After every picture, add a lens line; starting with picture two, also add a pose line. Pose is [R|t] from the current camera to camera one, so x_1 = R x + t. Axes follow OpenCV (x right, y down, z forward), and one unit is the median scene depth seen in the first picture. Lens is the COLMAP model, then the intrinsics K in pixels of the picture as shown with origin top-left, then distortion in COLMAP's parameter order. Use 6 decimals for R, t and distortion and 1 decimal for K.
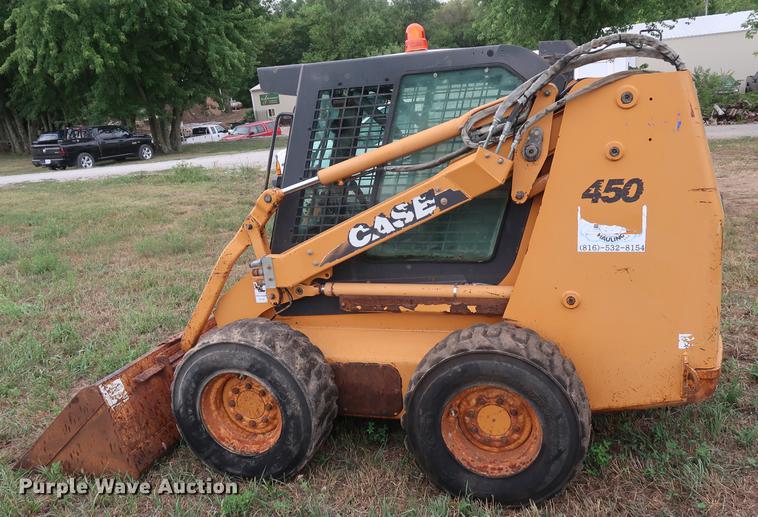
lens RADIAL K [[633.9, 0, 402.1], [0, 633.9, 266.5], [0, 0, 1]] dist [-0.021256, 0.002023]
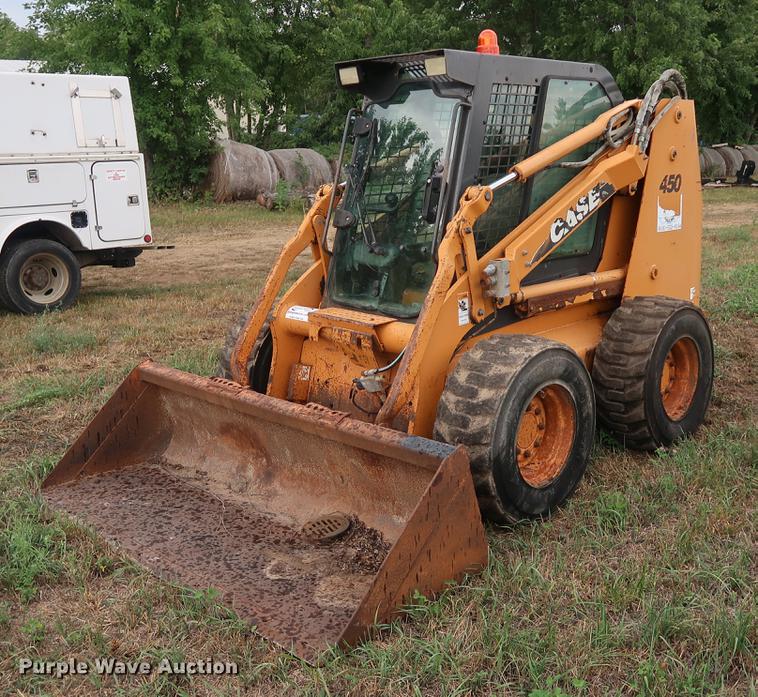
lens RADIAL K [[883.1, 0, 398.9], [0, 883.1, 301.3], [0, 0, 1]] dist [-0.018322, -0.021433]
pose [[0.483944, -0.089238, 0.870537, -1.430309], [0.198769, 0.979995, -0.010040, 0.025241], [-0.852226, 0.177894, 0.492000, 0.559776]]
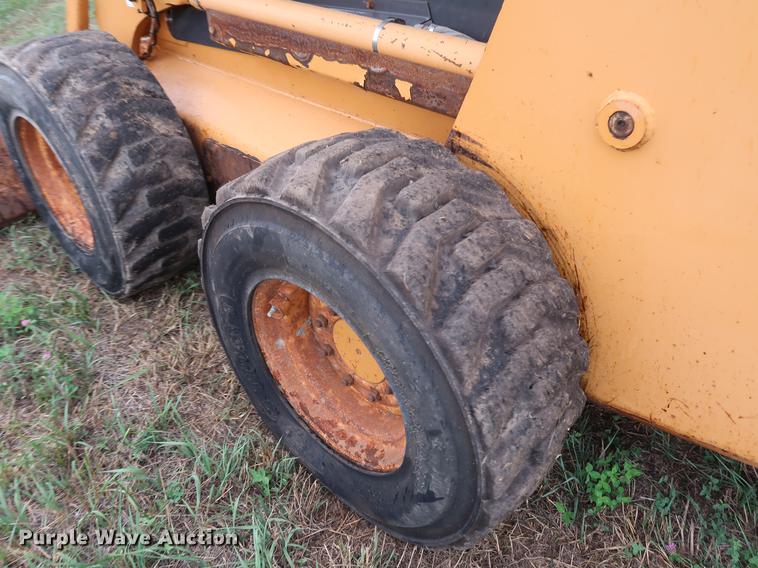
lens RADIAL K [[587.9, 0, 379.0], [0, 587.9, 284.0], [0, 0, 1]] dist [-0.022574, 0.002136]
pose [[0.883612, 0.318633, -0.343079, 0.272955], [-0.143331, 0.881628, 0.449654, 0.009256], [0.445743, -0.348145, 0.824687, 0.644918]]
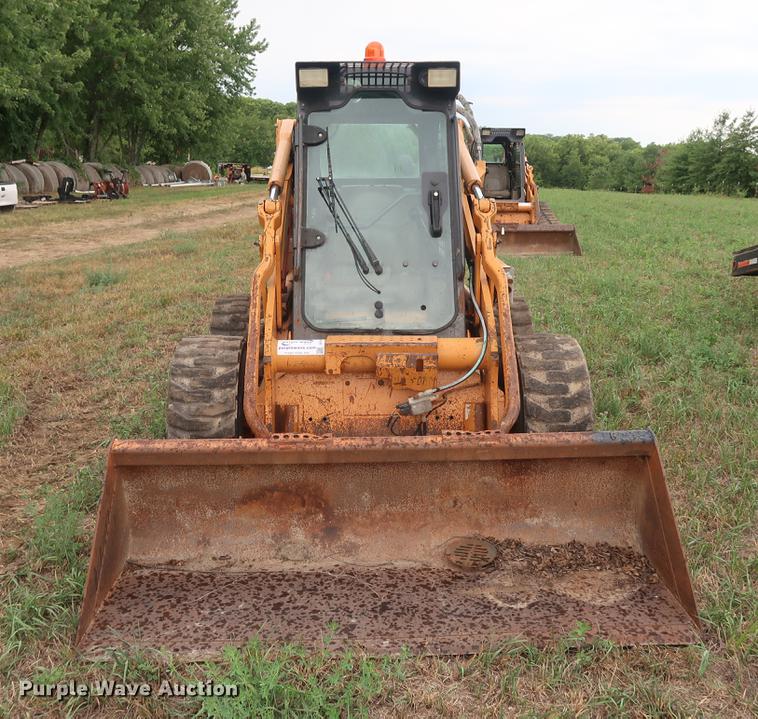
lens RADIAL K [[880.3, 0, 379.0], [0, 880.3, 359.5], [0, 0, 1]] dist [-0.012871, -0.006739]
pose [[-0.297345, -0.144251, 0.943810, -1.488117], [0.252714, 0.941374, 0.223496, -0.241671], [-0.920718, 0.304970, -0.243459, 1.625569]]
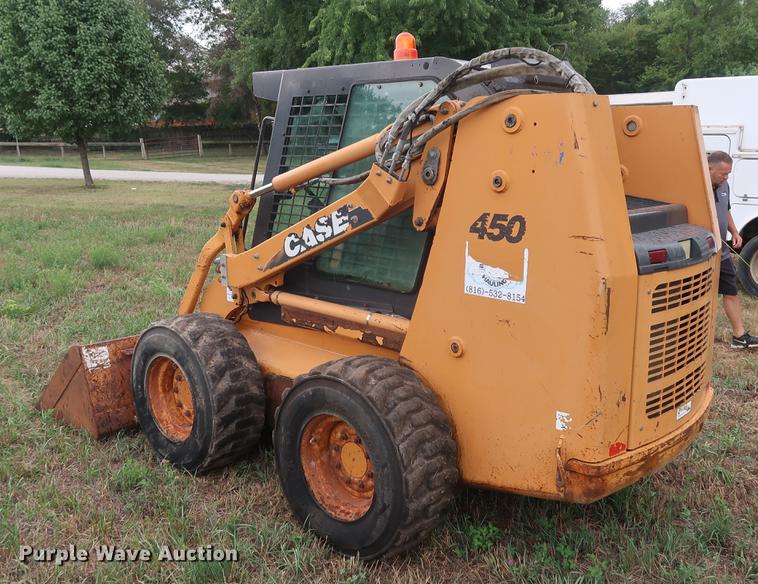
lens RADIAL K [[762.9, 0, 412.3], [0, 762.9, 290.7], [0, 0, 1]] dist [-0.014944, -0.018068]
pose [[0.895366, 0.160179, -0.415528, 0.610766], [-0.175384, 0.984499, 0.001596, -0.014442], [0.409342, 0.071448, 0.909579, 0.011014]]
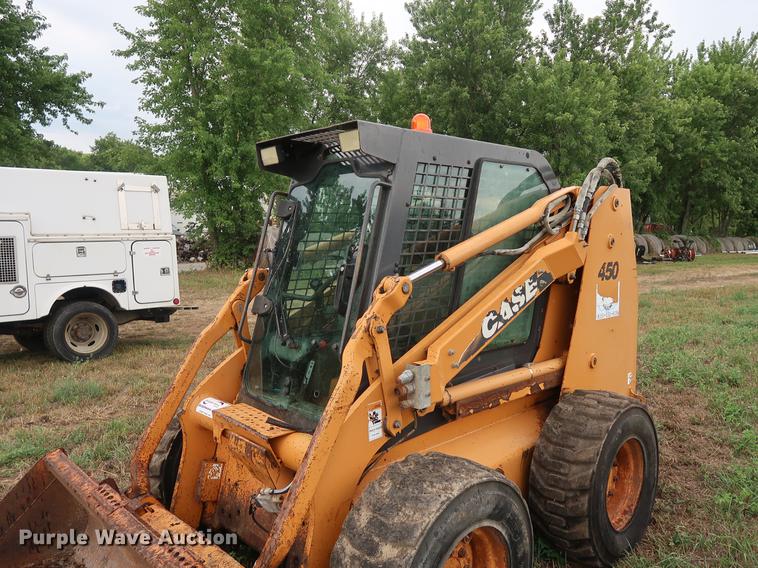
lens RADIAL K [[587.9, 0, 379.0], [0, 587.9, 284.0], [0, 0, 1]] dist [-0.022574, 0.002136]
pose [[0.515790, -0.005813, 0.856696, -0.874162], [0.180167, 0.978350, -0.101835, -0.049599], [-0.837557, 0.206873, 0.505670, 0.712855]]
